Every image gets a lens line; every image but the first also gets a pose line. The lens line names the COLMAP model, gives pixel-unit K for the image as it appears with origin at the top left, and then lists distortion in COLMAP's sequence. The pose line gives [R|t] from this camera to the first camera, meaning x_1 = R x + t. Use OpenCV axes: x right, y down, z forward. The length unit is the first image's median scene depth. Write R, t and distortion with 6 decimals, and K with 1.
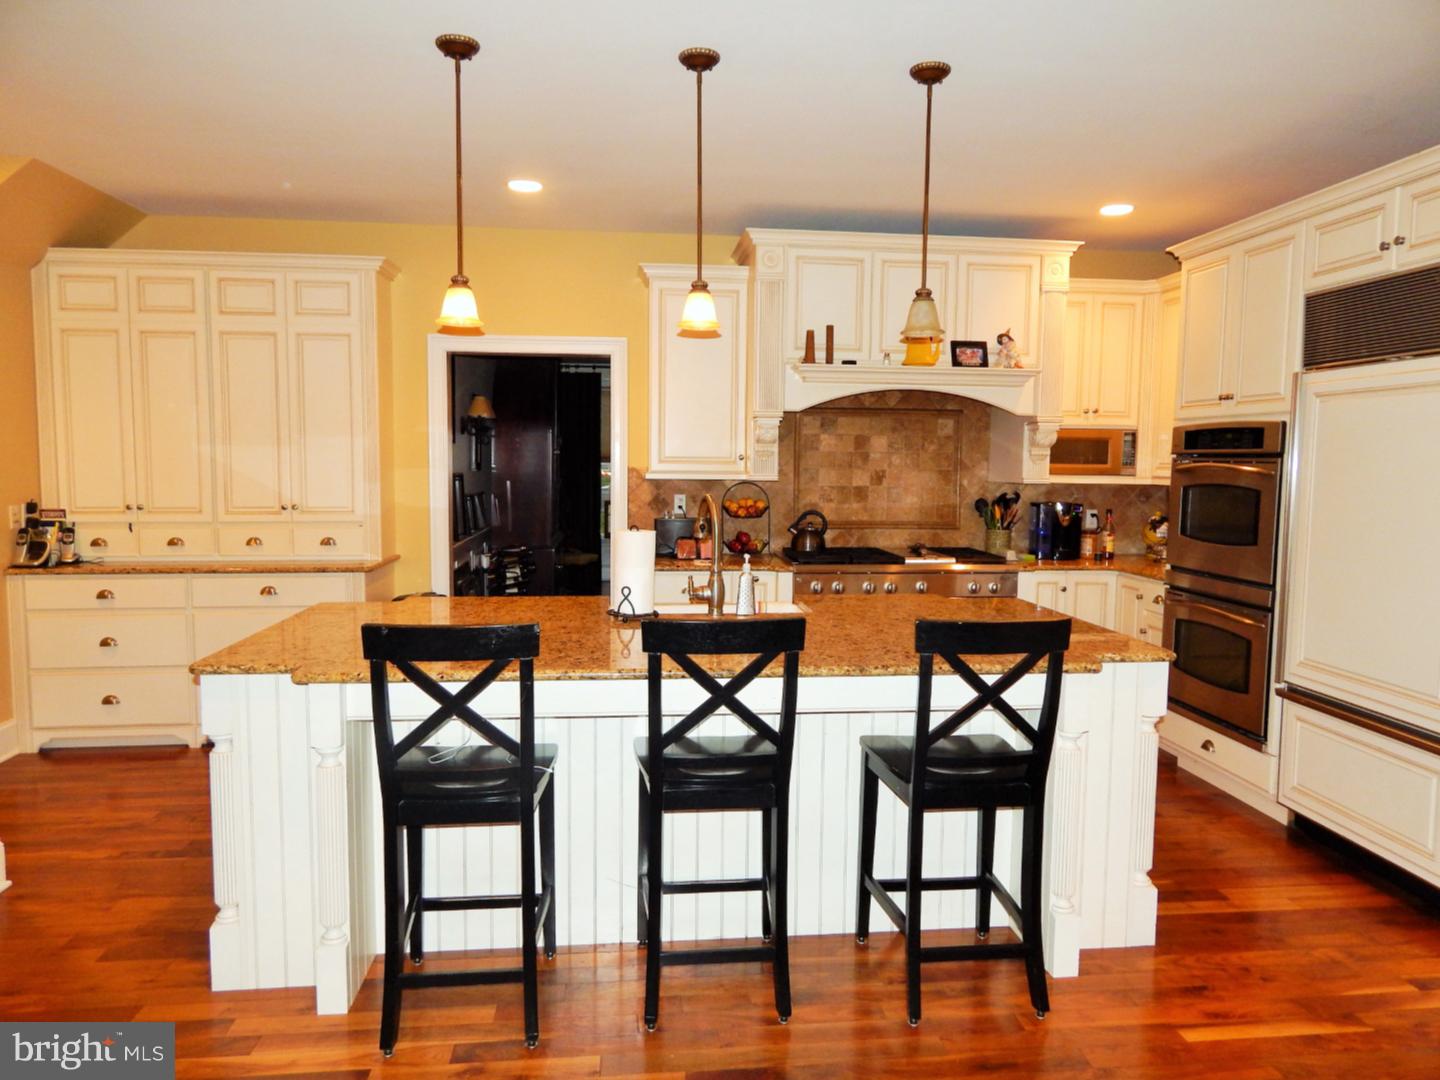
lens RADIAL K [[964.2, 0, 722.6], [0, 964.2, 537.8], [0, 0, 1]] dist [0.001120, -0.004807]
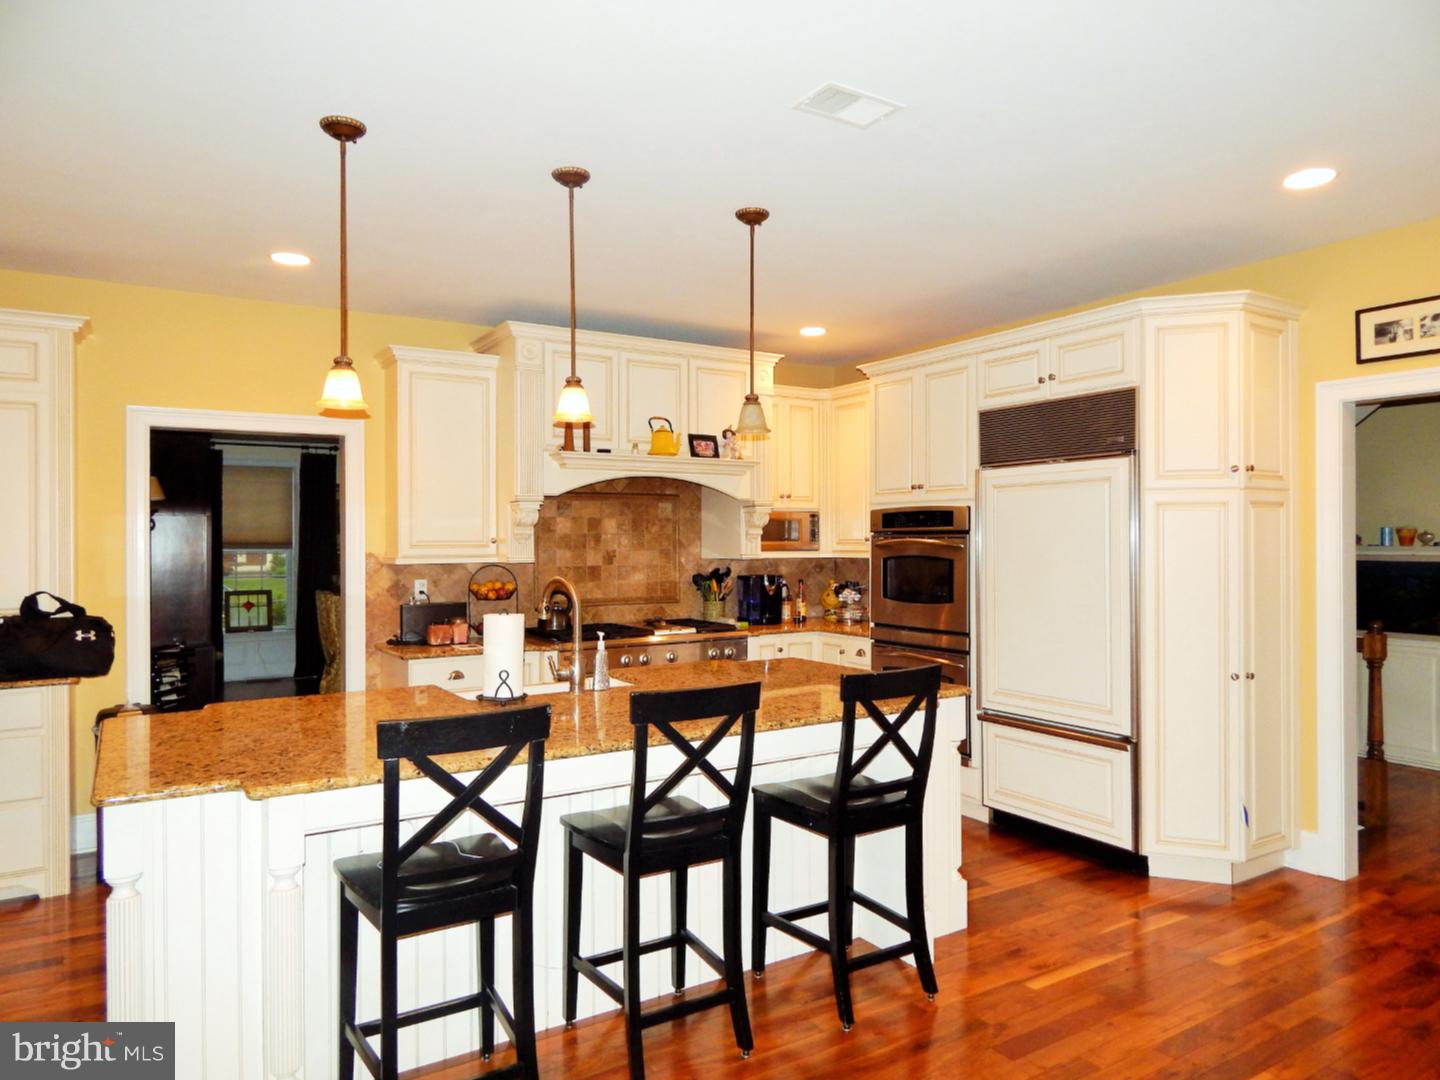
lens RADIAL K [[964.2, 0, 727.4], [0, 964.2, 530.7], [0, 0, 1]] dist [0.001120, -0.004807]
pose [[0.896017, -0.011642, 0.443867, -0.223059], [0.051548, 0.995624, -0.077945, -0.002457], [-0.441017, 0.092720, 0.892696, -0.009440]]
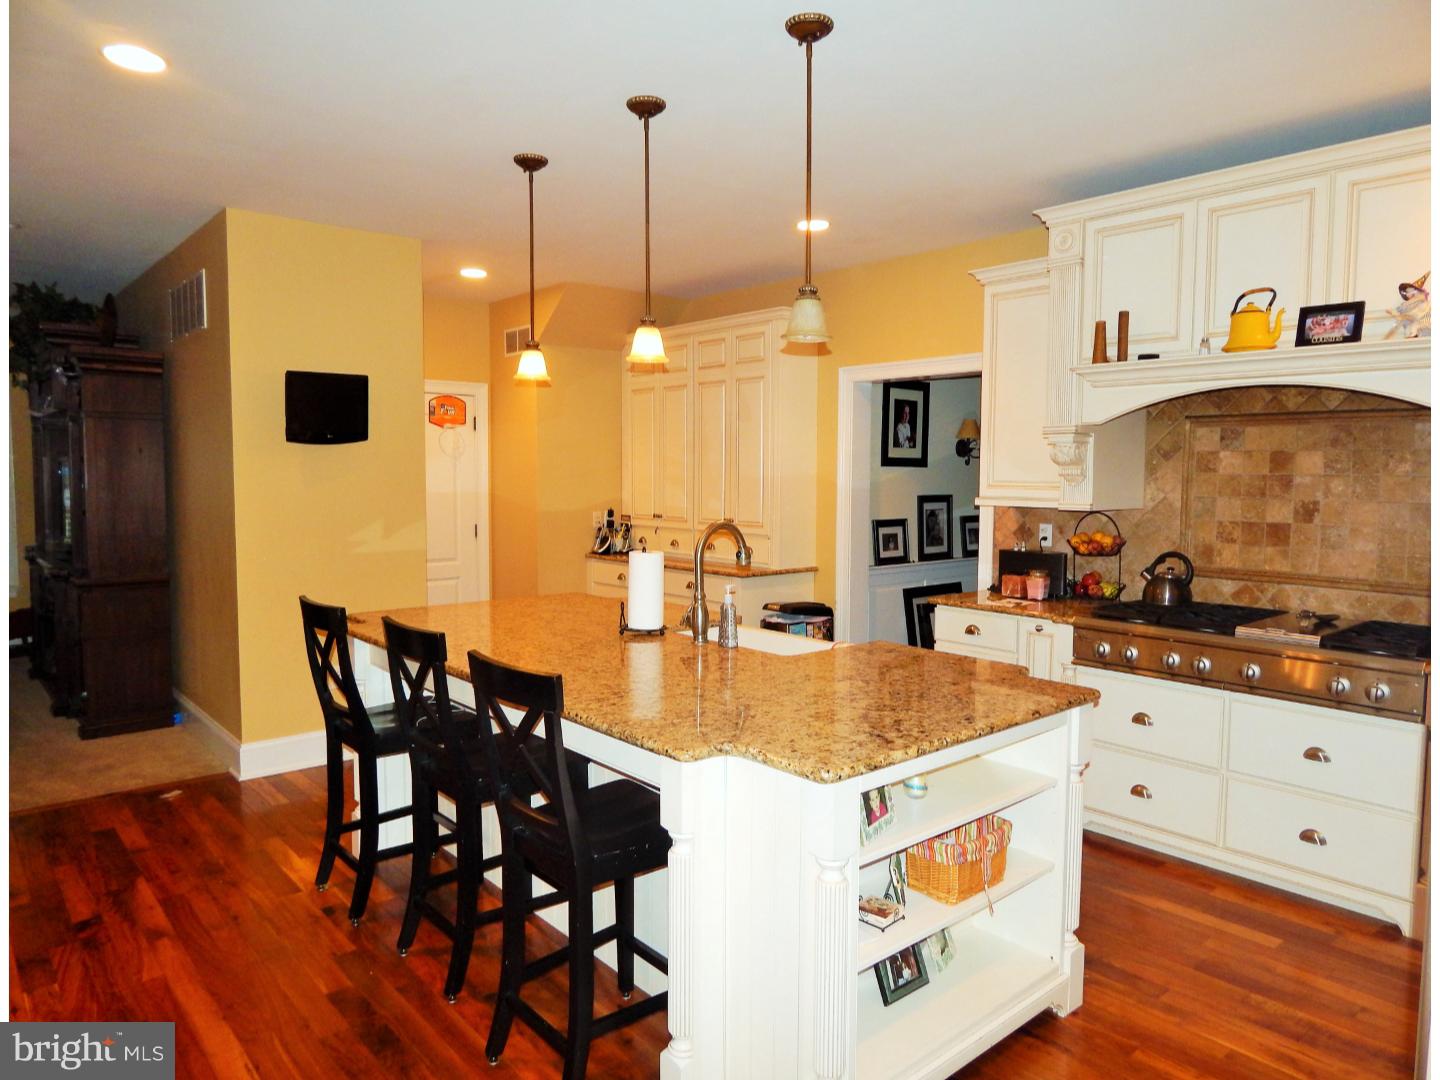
lens RADIAL K [[964.2, 0, 724.6], [0, 964.2, 546.3], [0, 0, 1]] dist [0.001120, -0.004807]
pose [[0.552833, 0.060956, -0.831060, 0.582803], [-0.068256, 0.997282, 0.027743, -0.032871], [0.830492, 0.041387, 0.555491, 0.314718]]
